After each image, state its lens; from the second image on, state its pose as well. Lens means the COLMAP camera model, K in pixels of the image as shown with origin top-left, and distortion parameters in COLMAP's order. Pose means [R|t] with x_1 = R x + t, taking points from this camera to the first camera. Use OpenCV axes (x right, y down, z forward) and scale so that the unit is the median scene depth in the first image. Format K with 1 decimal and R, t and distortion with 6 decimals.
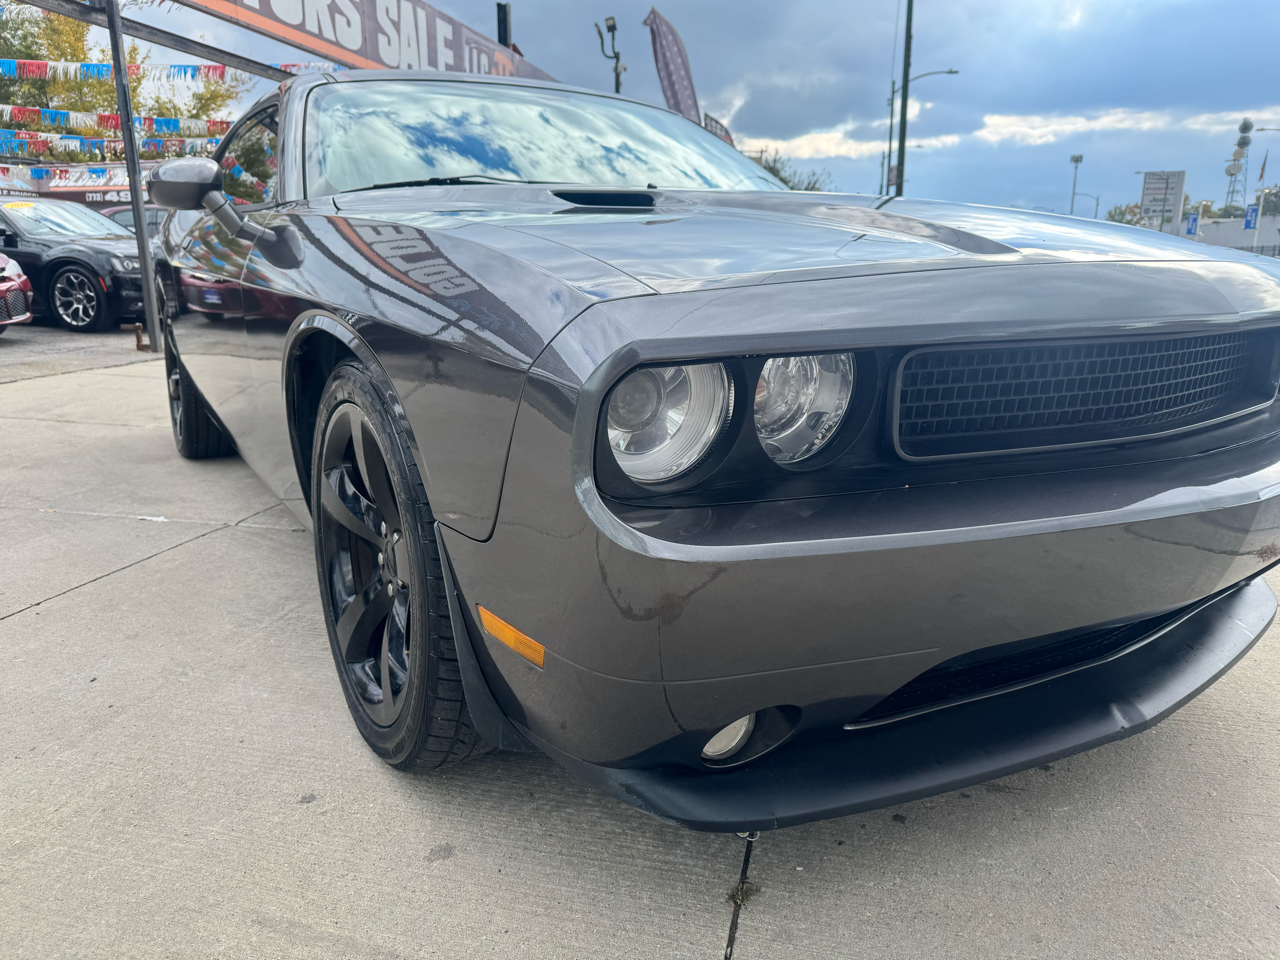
lens RADIAL K [[901.8, 0, 631.4], [0, 901.8, 487.0], [0, 0, 1]] dist [0.020930, -0.026805]
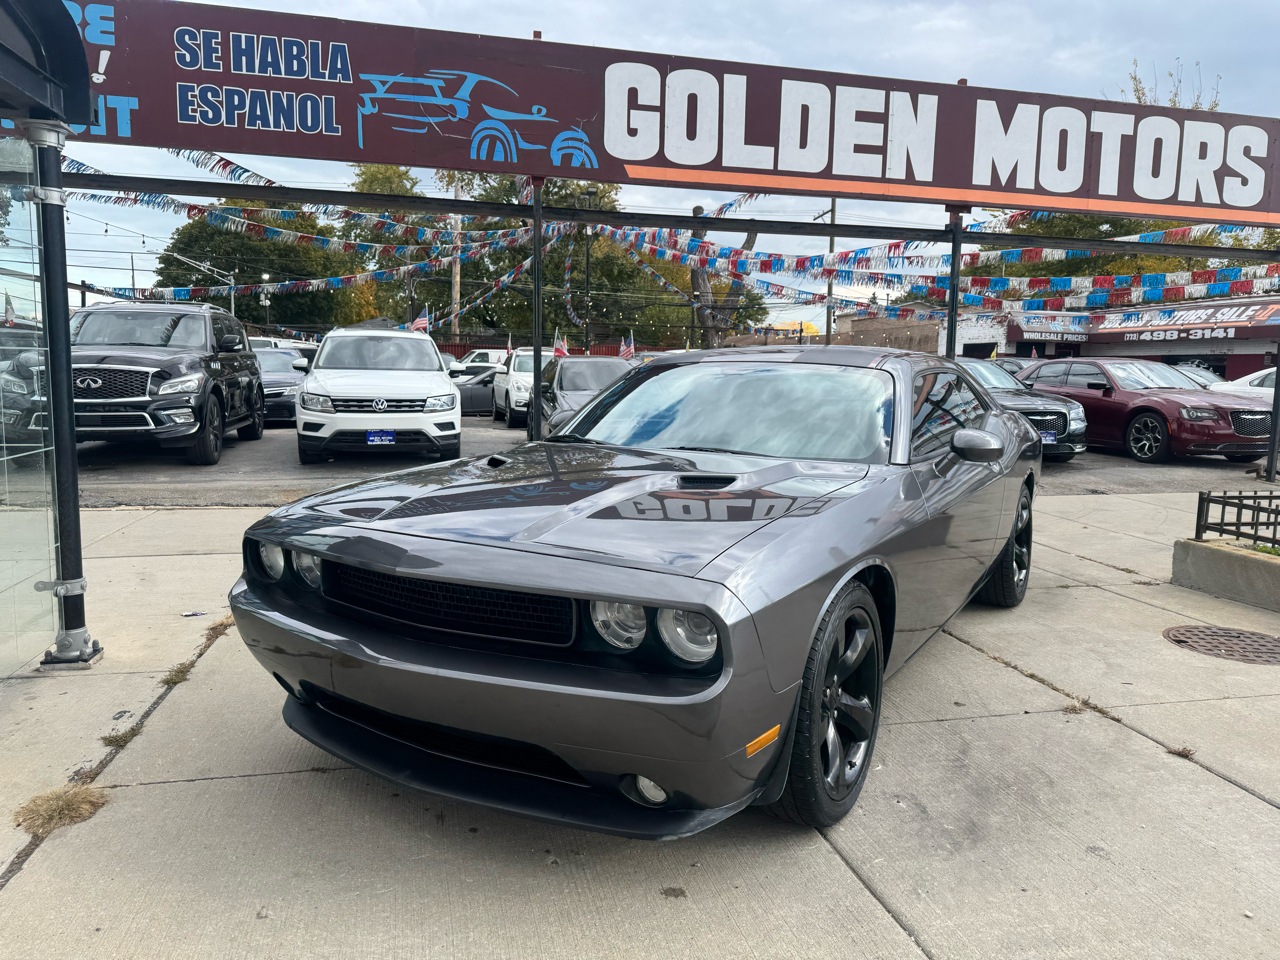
lens RADIAL K [[901.8, 0, 644.9], [0, 901.8, 470.0], [0, 0, 1]] dist [0.020930, -0.026805]
pose [[0.461559, 0.103060, -0.881103, 0.228756], [-0.232262, 0.972621, -0.007904, -0.045249], [0.856165, 0.208295, 0.472858, 0.045512]]
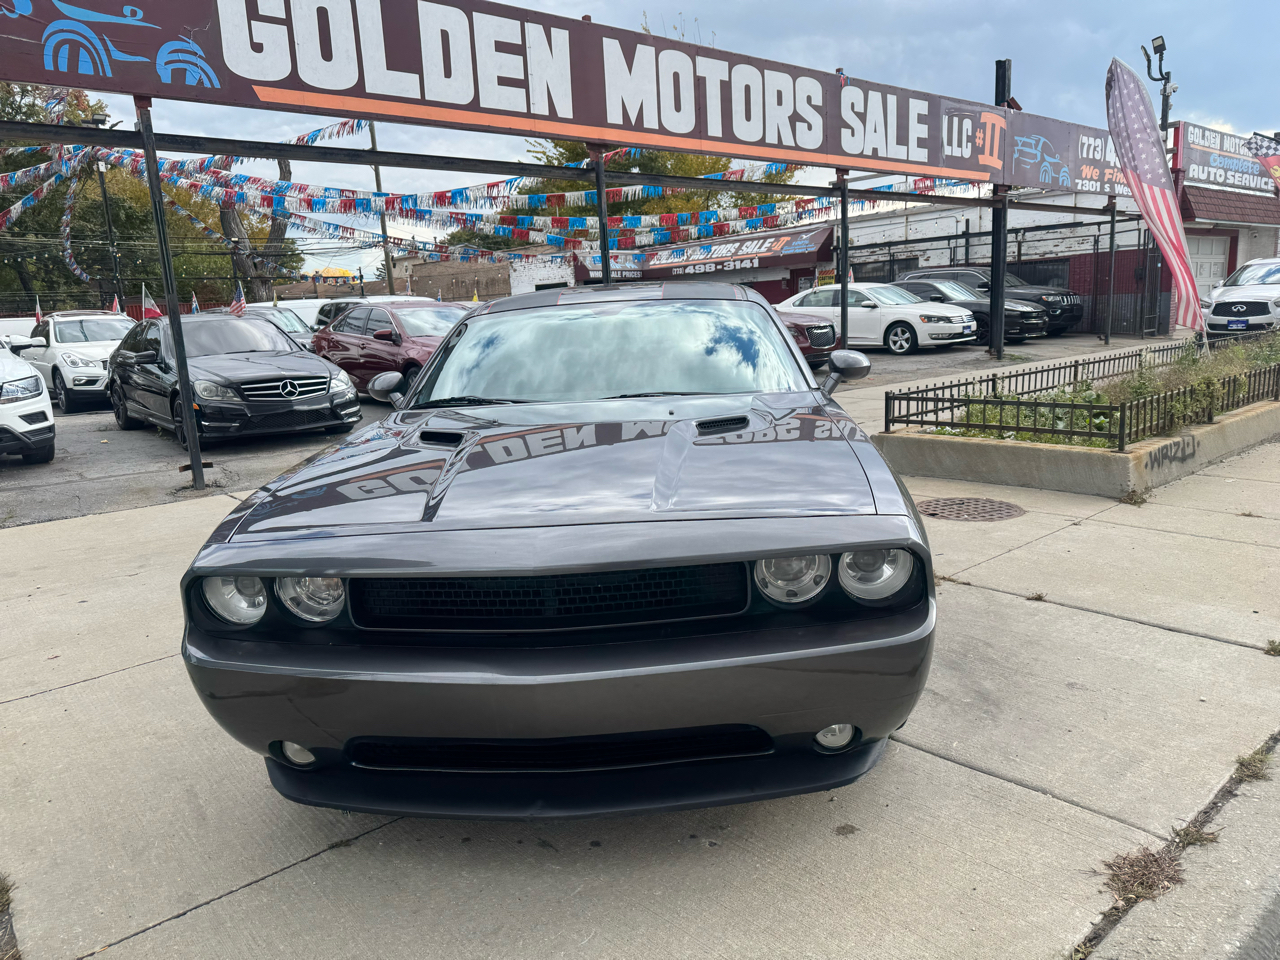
lens RADIAL K [[901.8, 0, 648.7], [0, 901.8, 480.5], [0, 0, 1]] dist [0.020930, -0.026805]
pose [[0.827562, 0.059428, -0.558220, 0.147632], [-0.082893, 0.996417, -0.016812, -0.029616], [0.555220, 0.060186, 0.829523, -0.019977]]
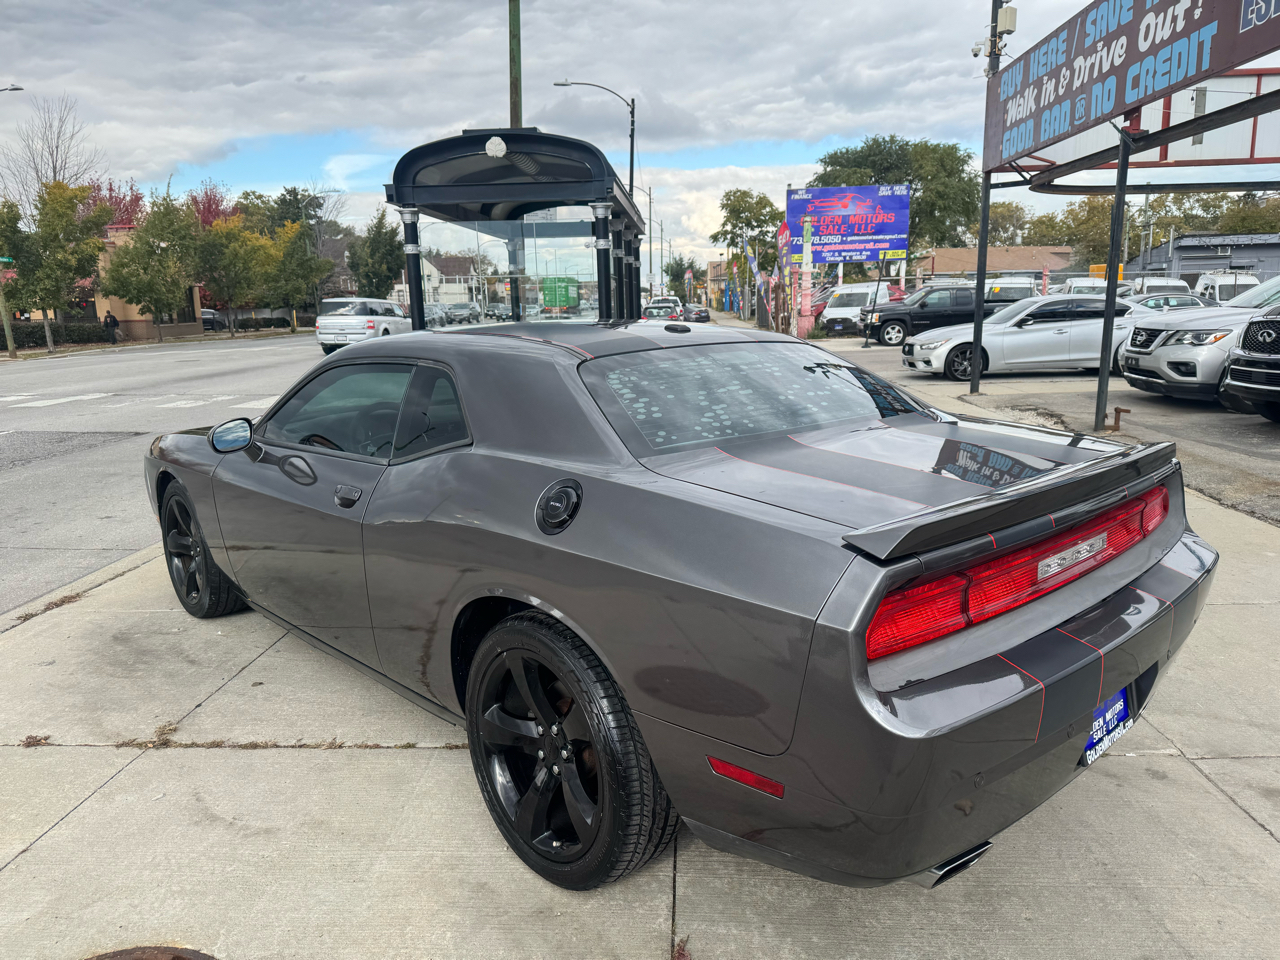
lens RADIAL K [[901.8, 0, 644.8], [0, 901.8, 482.7], [0, 0, 1]] dist [0.020930, -0.026805]
pose [[-0.979633, 0.057416, -0.192414, -0.030311], [-0.029445, 0.906812, 0.420505, -0.180068], [0.198627, 0.417606, -0.886652, 0.521498]]
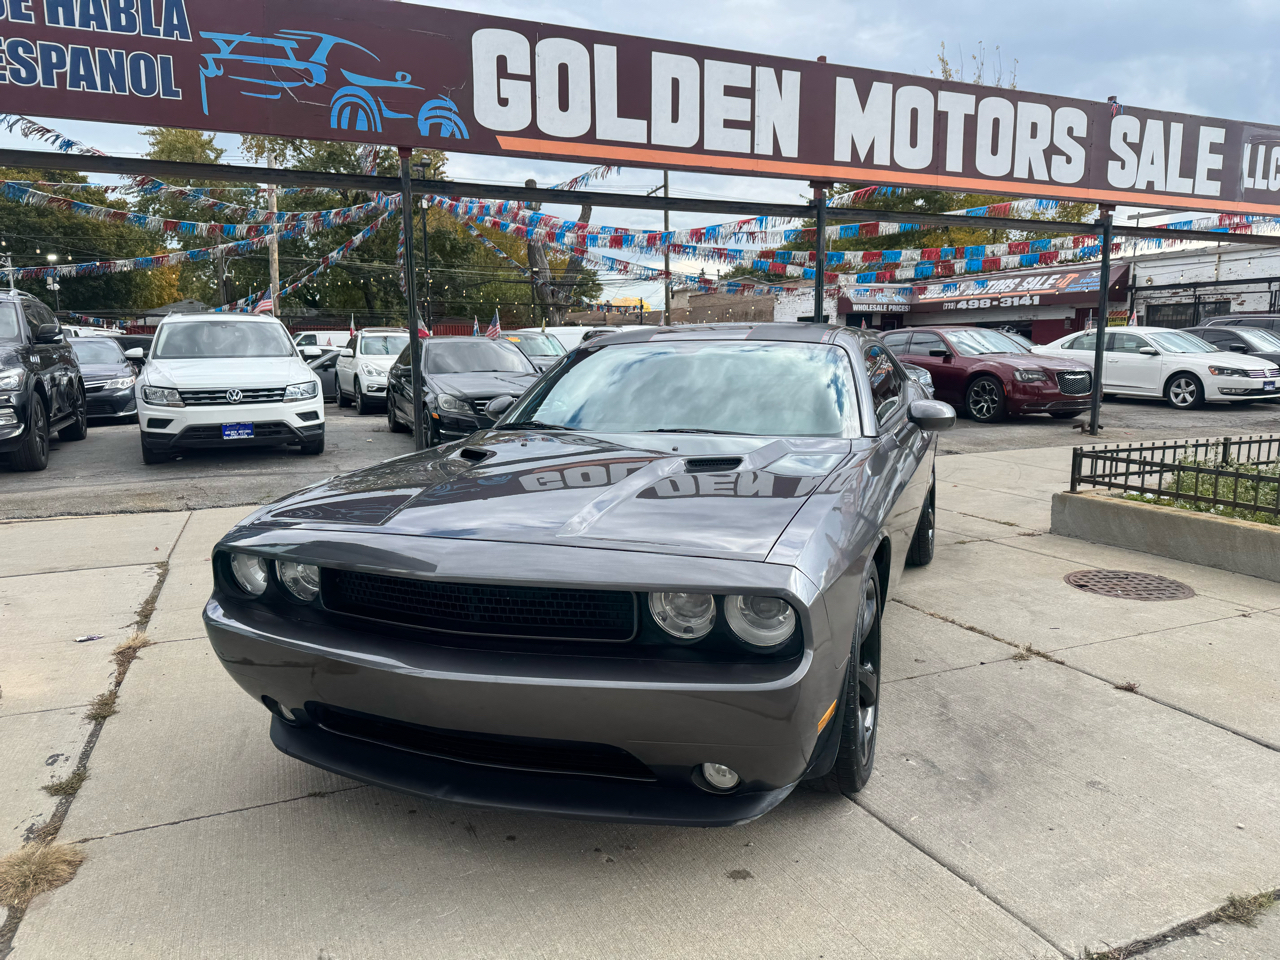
lens RADIAL K [[901.8, 0, 648.7], [0, 901.8, 483.0], [0, 0, 1]] dist [0.020930, -0.026805]
pose [[0.618217, 0.107340, -0.778643, 0.203215], [-0.179762, 0.983684, -0.007120, -0.038809], [0.765175, 0.144372, 0.627426, 0.015540]]
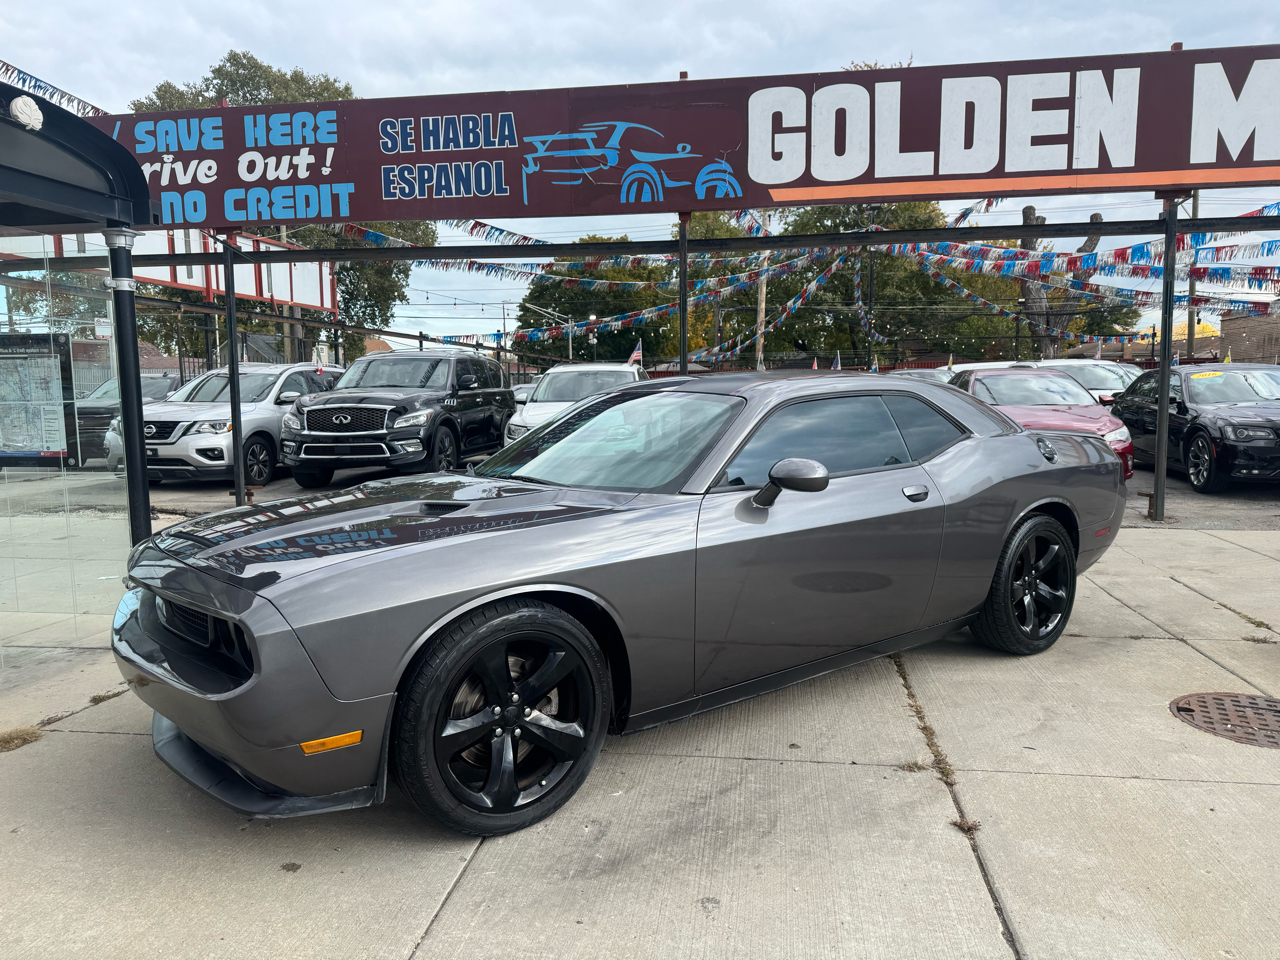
lens RADIAL K [[901.8, 0, 647.6], [0, 901.8, 482.9], [0, 0, 1]] dist [0.020930, -0.026805]
pose [[0.103429, 0.094258, -0.990160, 0.283555], [-0.227113, 0.971438, 0.068752, -0.082434], [0.968360, 0.217768, 0.121883, 0.183306]]
